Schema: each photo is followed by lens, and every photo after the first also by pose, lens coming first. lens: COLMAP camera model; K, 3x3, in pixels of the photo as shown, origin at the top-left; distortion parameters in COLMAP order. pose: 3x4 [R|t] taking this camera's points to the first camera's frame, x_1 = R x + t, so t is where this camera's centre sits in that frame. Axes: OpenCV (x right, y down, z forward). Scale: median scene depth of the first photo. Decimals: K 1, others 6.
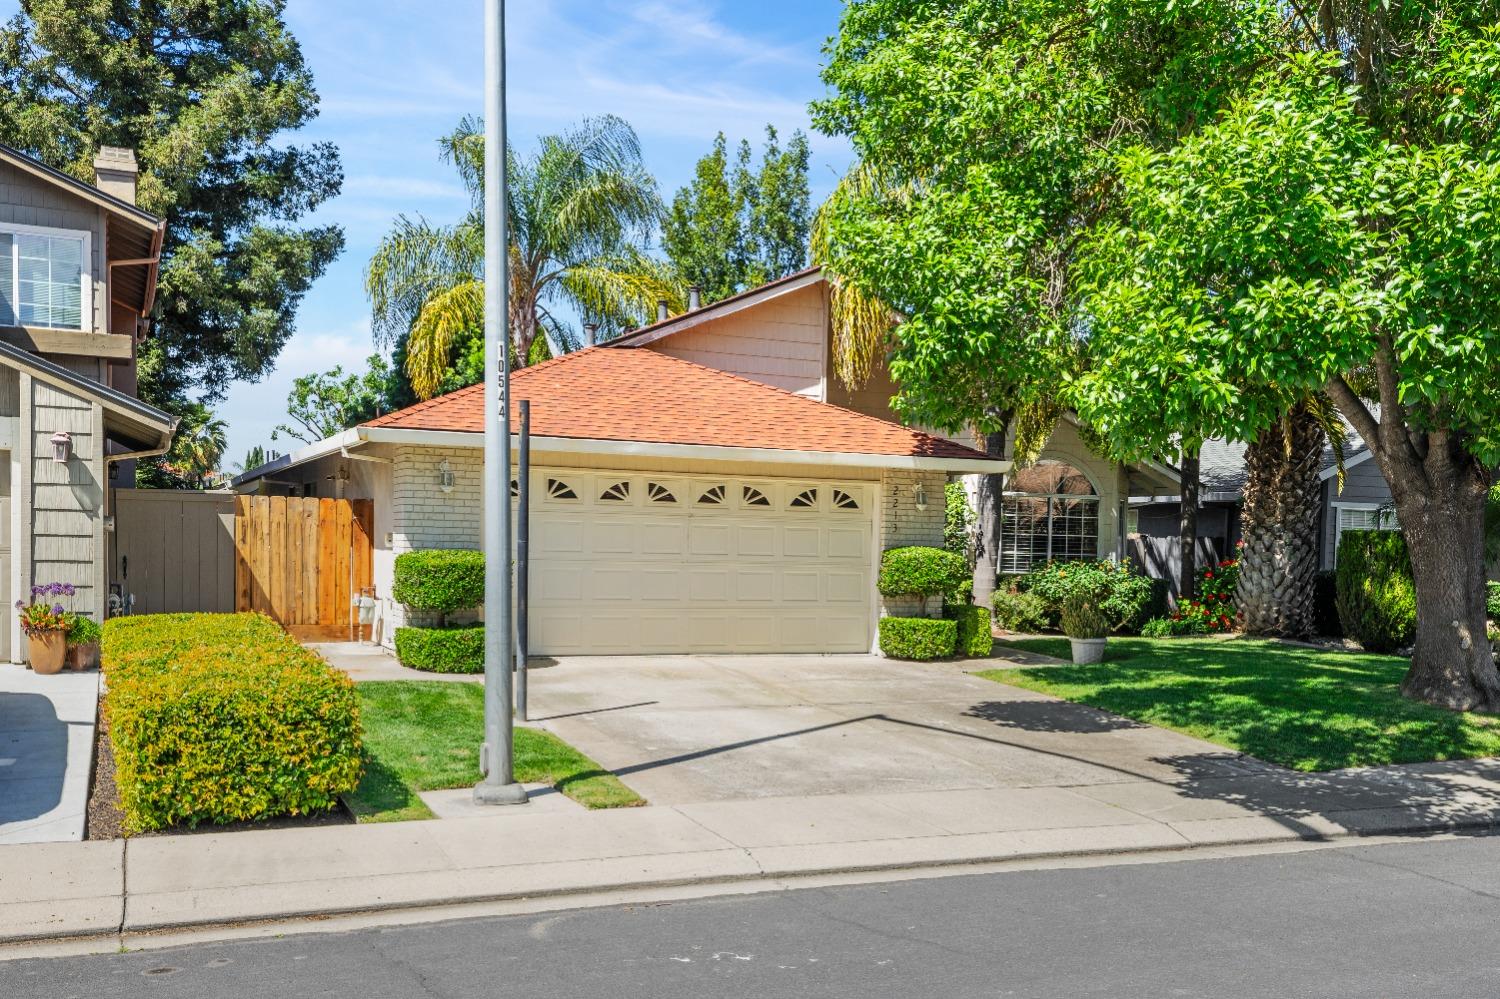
lens RADIAL K [[1547.9, 0, 750.7], [0, 1547.9, 498.7], [0, 0, 1]] dist [0.085453, 0.000000]
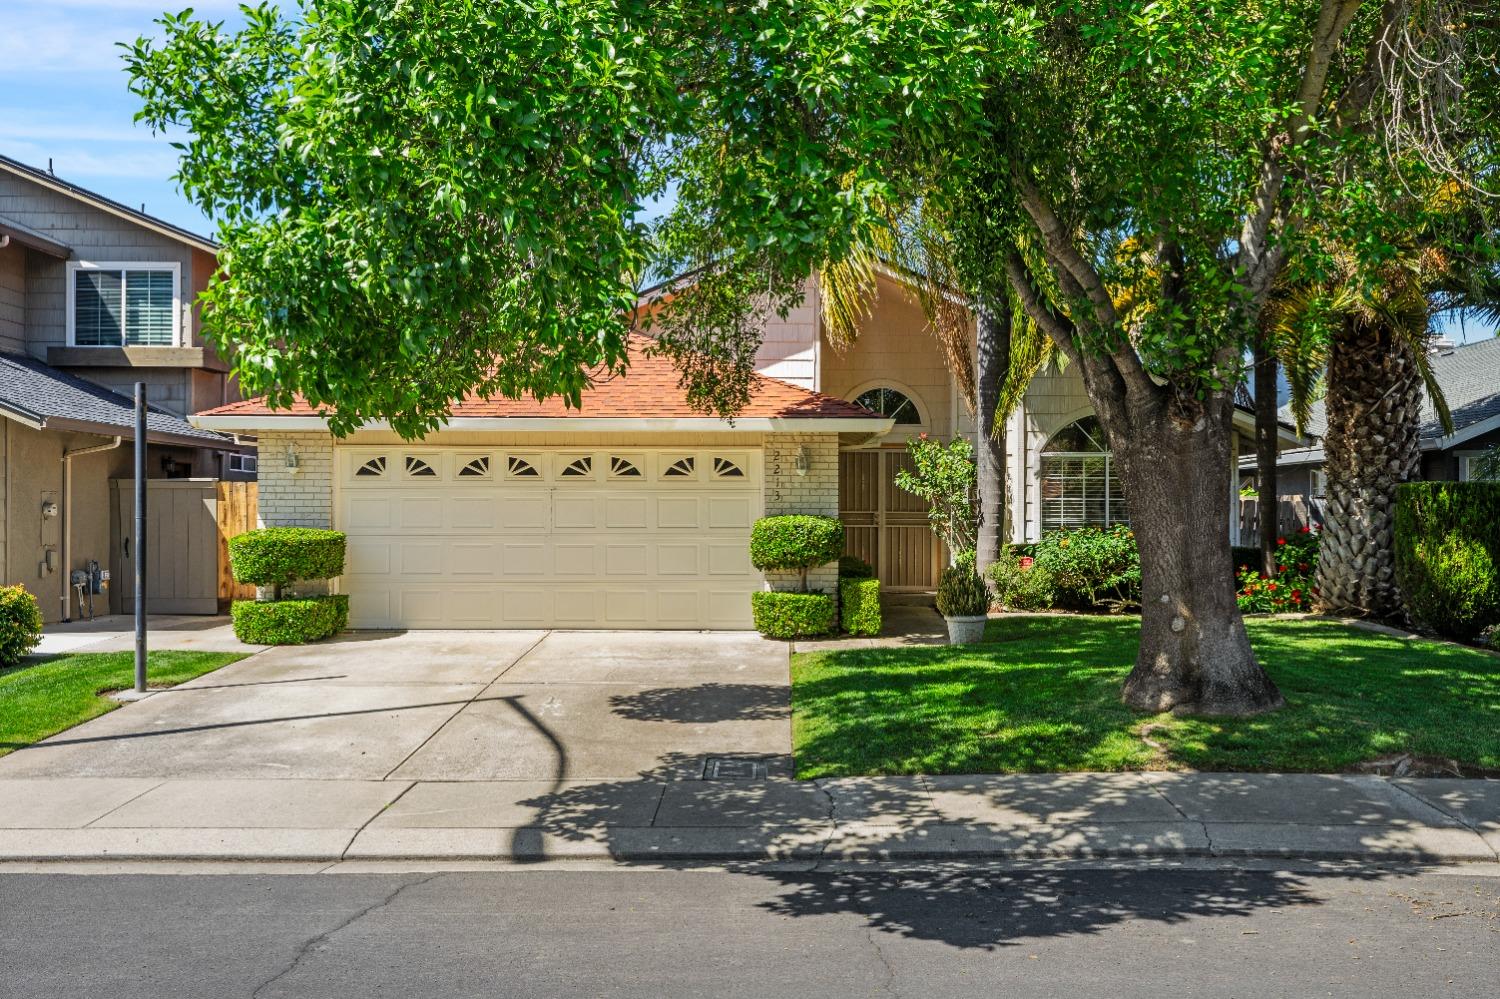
lens RADIAL K [[1449.9, 0, 750.0], [0, 1449.9, 498.6], [0, 0, 1]] dist [0.024758, 0.000000]
pose [[0.903080, -0.025915, -0.428689, 0.426390], [0.030667, 0.999521, 0.004181, 0.015572], [0.428375, -0.016923, 0.903442, 0.198339]]
